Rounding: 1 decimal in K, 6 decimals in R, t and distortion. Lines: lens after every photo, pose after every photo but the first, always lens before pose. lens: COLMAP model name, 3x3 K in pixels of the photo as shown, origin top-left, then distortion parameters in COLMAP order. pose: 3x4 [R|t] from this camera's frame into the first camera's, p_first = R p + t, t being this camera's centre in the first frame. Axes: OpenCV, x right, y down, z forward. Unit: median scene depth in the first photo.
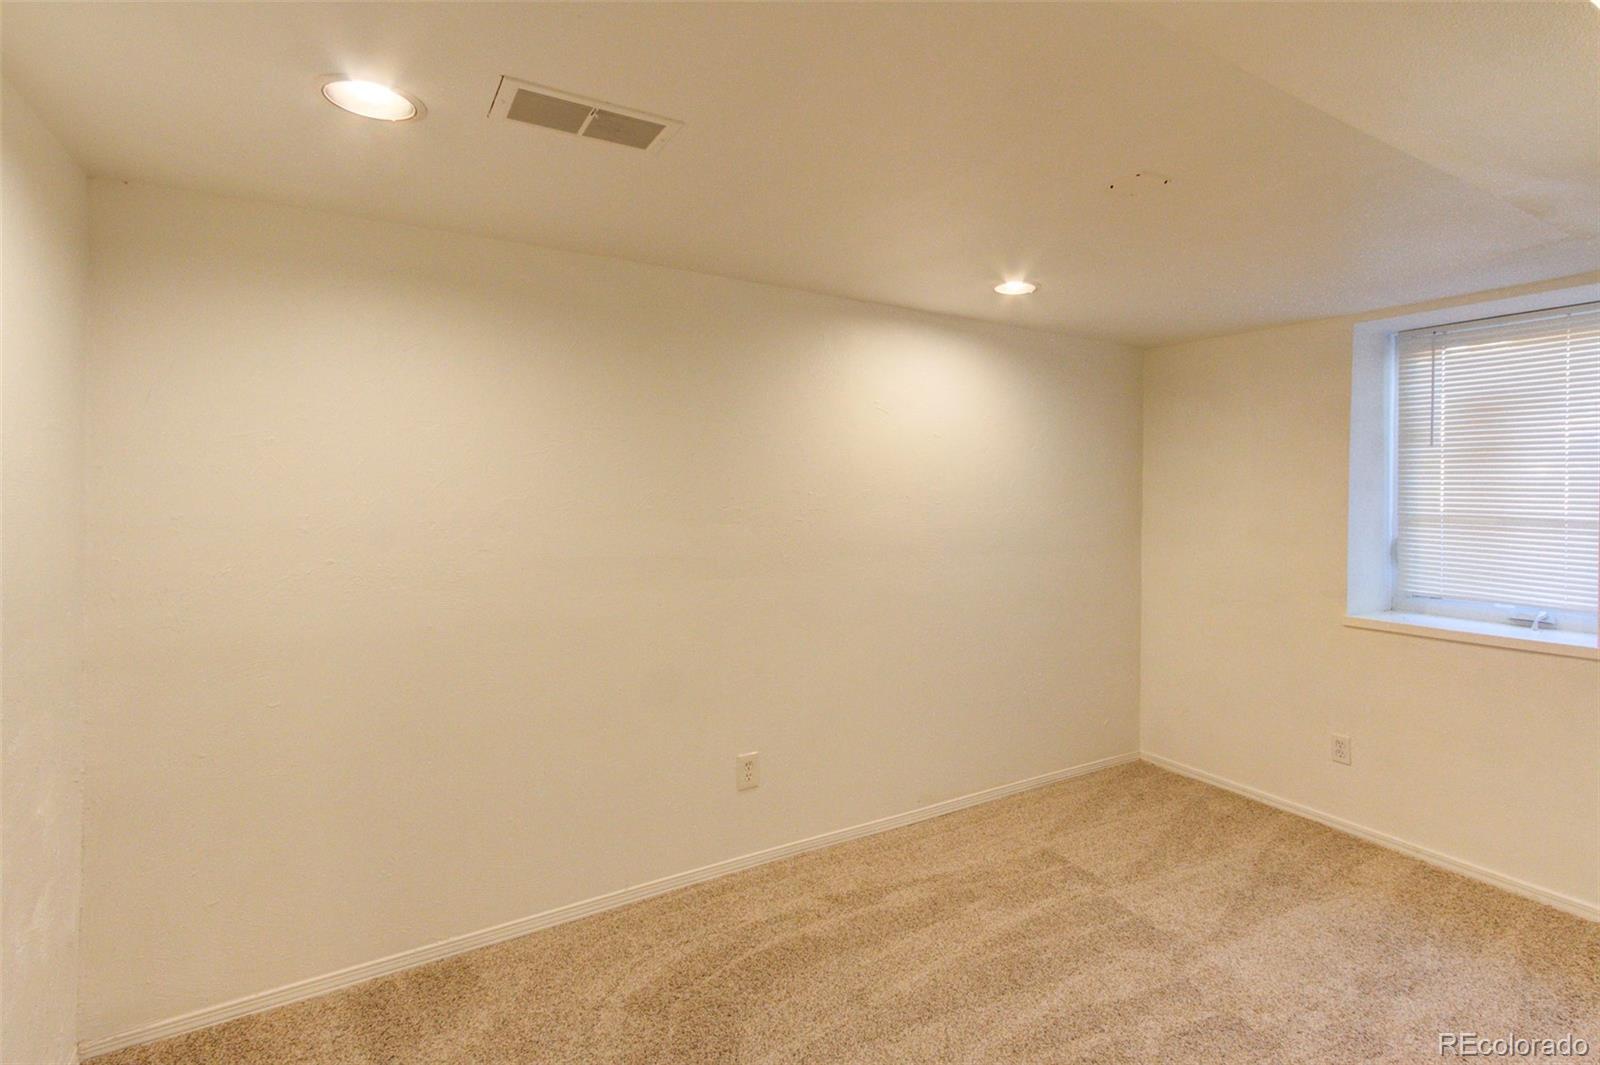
lens RADIAL K [[766.0, 0, 828.2], [0, 766.0, 476.3], [0, 0, 1]] dist [0.018087, 0.001008]
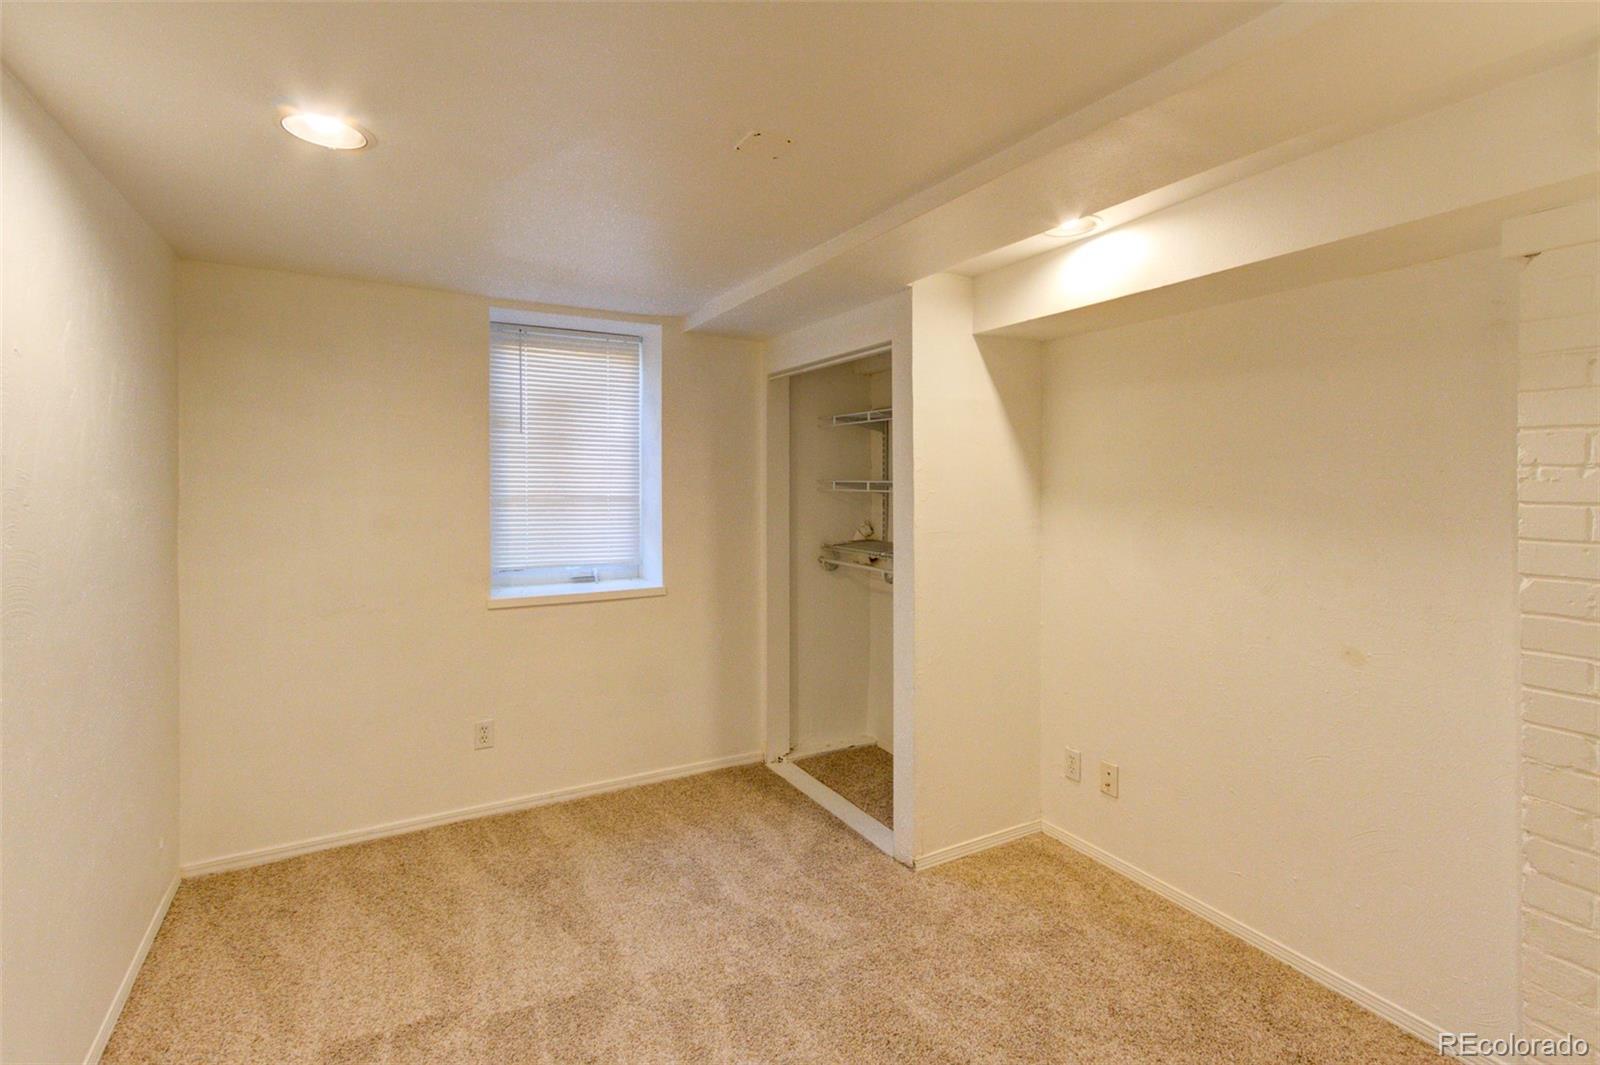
lens RADIAL K [[766.0, 0, 828.2], [0, 766.0, 476.3], [0, 0, 1]] dist [0.018087, 0.001008]
pose [[0.016872, -0.003331, 0.999852, -0.329883], [-0.024907, 0.999683, 0.003751, 0.007864], [-0.999547, -0.024967, 0.016784, 0.579716]]
